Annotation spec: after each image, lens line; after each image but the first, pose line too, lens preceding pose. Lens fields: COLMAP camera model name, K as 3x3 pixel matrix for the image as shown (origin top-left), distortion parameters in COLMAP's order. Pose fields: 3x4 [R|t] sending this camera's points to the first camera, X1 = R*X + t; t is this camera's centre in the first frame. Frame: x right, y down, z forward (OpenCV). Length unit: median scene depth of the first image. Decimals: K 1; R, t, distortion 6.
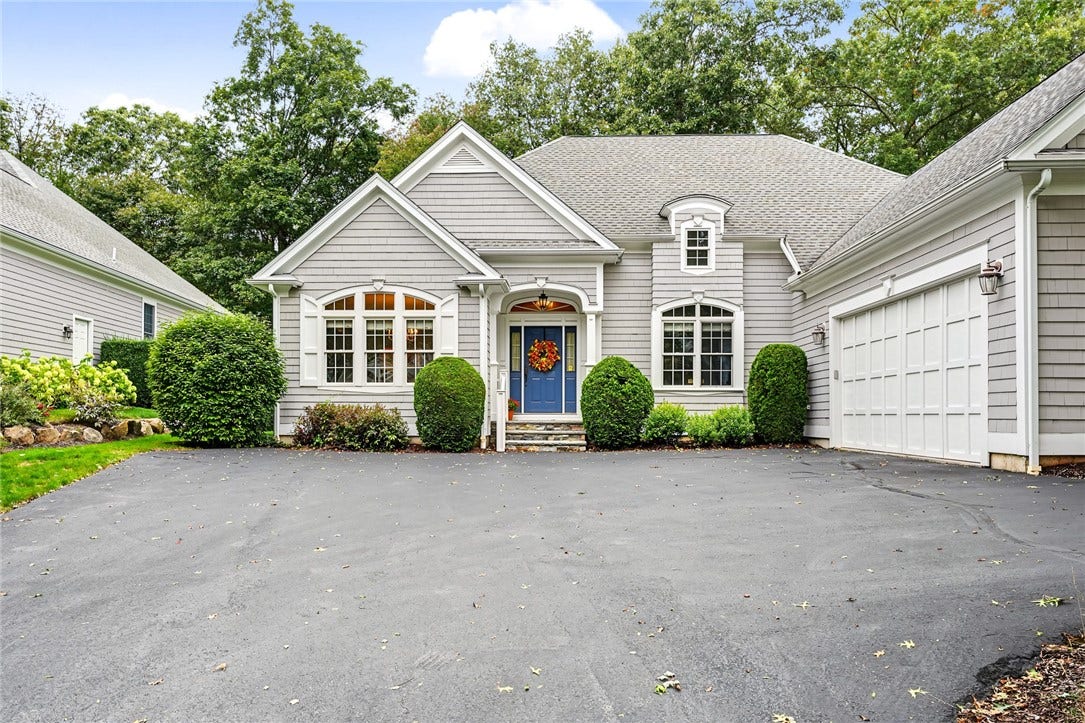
lens RADIAL K [[744.5, 0, 541.0], [0, 744.5, 404.1], [0, 0, 1]] dist [0.002186, 0.000343]
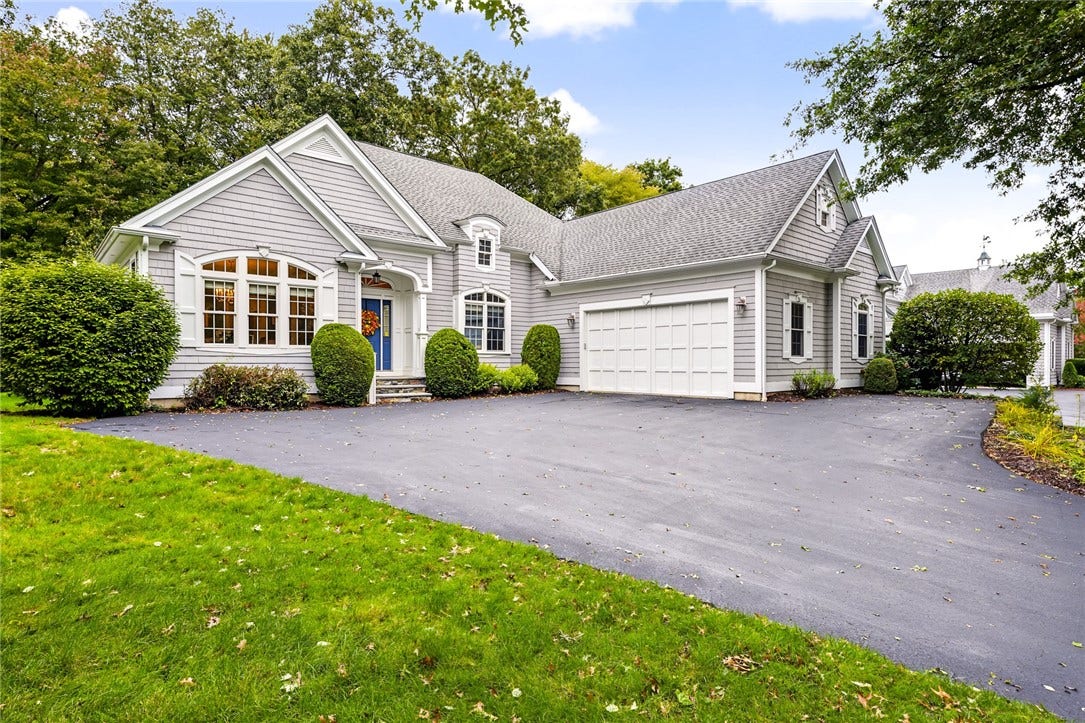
lens RADIAL K [[595.7, 0, 542.5], [0, 595.7, 361.5], [0, 0, 1]] dist [0.002138, 0.000113]
pose [[0.712554, -0.001676, 0.701616, -0.525111], [-0.008626, 0.999901, 0.011149, -0.017683], [-0.701565, -0.013996, 0.712468, 0.123068]]
